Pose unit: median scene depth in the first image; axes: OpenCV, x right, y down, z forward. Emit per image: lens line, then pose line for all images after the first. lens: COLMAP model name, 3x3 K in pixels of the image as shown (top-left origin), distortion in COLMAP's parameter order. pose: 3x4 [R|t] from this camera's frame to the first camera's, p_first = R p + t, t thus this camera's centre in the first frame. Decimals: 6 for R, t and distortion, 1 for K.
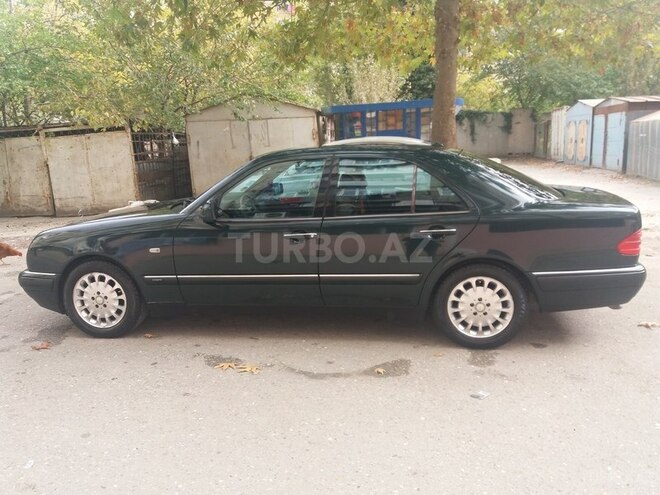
lens RADIAL K [[537.9, 0, 330.1], [0, 537.9, 246.9], [0, 0, 1]] dist [0.012975, -0.016915]
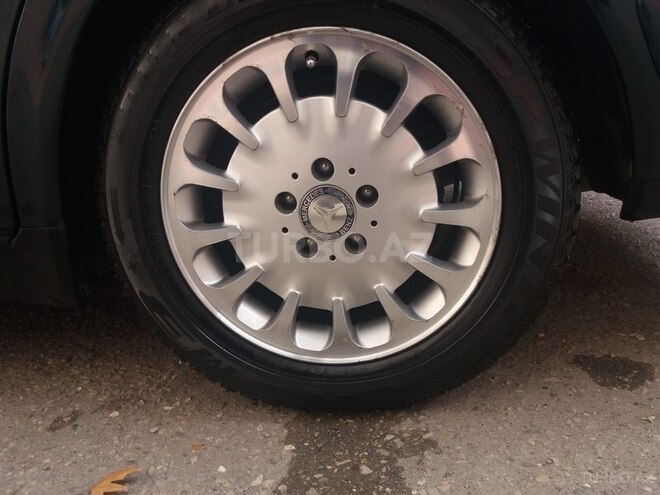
lens RADIAL K [[537.9, 0, 329.8], [0, 537.9, 248.2], [0, 0, 1]] dist [0.012975, -0.016915]
pose [[0.996363, -0.064177, 0.056053, 0.267421], [0.058260, 0.993130, 0.101478, 0.105766], [-0.062180, -0.097843, 0.993257, 0.808296]]
